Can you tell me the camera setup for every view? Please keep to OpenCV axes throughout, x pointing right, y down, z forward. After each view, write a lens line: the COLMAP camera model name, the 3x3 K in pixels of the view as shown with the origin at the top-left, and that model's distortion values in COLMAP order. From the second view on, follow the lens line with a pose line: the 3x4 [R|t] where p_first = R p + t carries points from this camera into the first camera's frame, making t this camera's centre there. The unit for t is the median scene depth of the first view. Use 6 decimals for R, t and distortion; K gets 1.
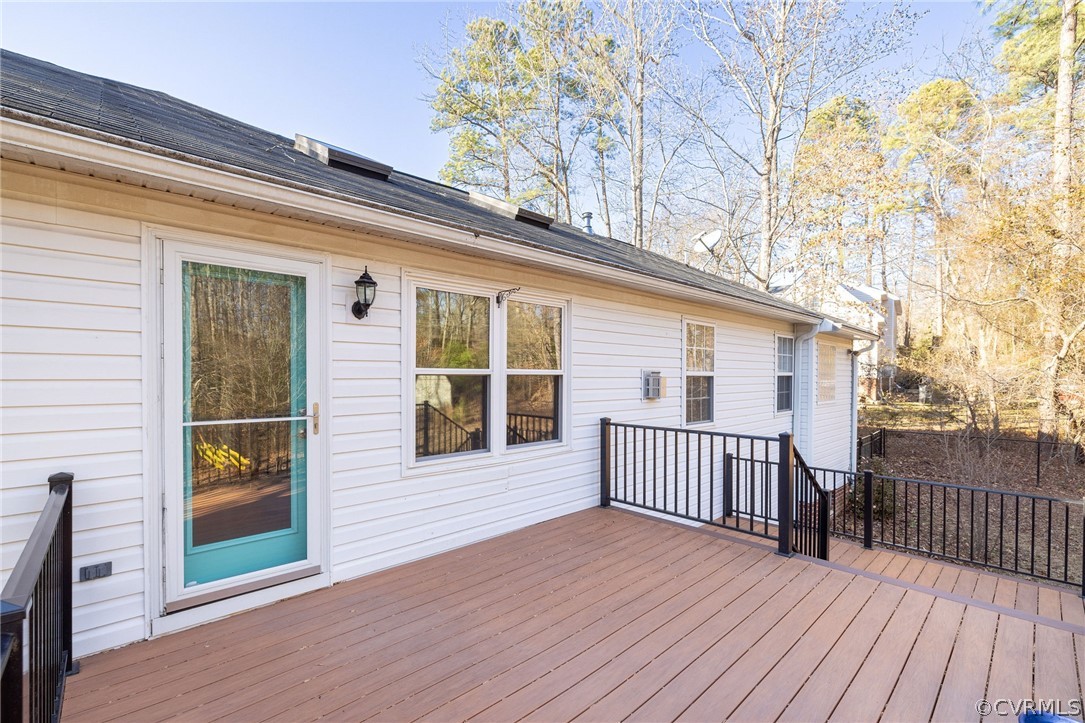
lens RADIAL K [[464.2, 0, 523.7], [0, 464.2, 363.9], [0, 0, 1]] dist [-0.001361, 0.000347]
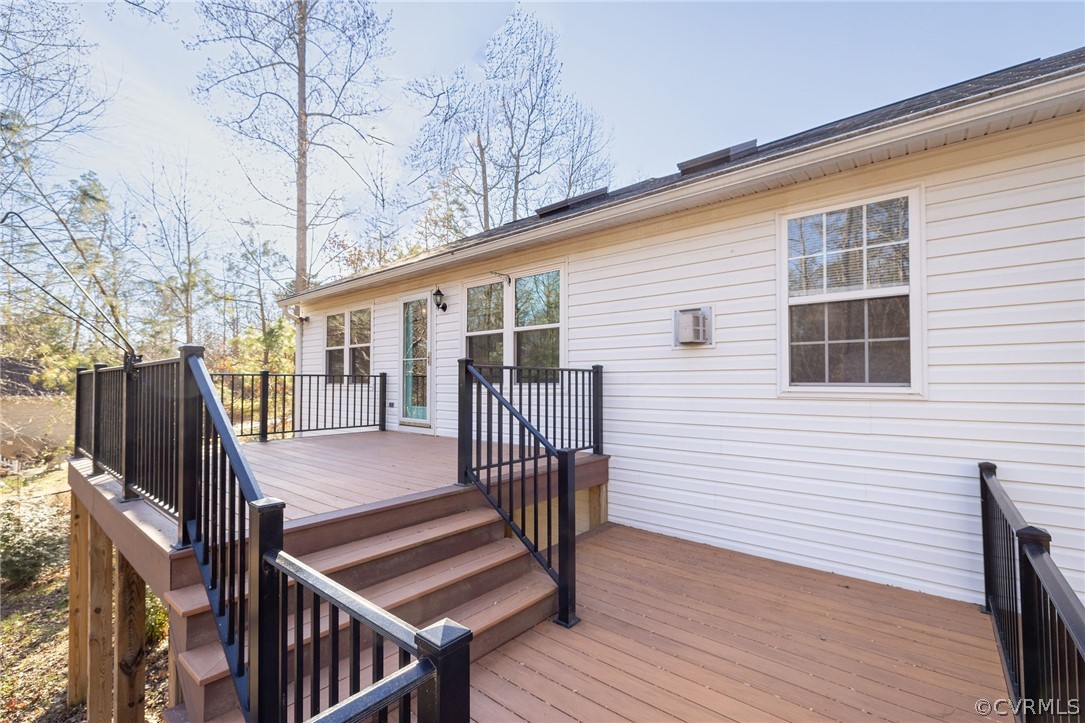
lens RADIAL K [[464.2, 0, 523.7], [0, 464.2, 363.9], [0, 0, 1]] dist [-0.001361, 0.000347]
pose [[0.131609, -0.035773, -0.990656, 1.239583], [0.028761, 0.999066, -0.032256, 0.151793], [0.990884, -0.024247, 0.132515, 0.769102]]
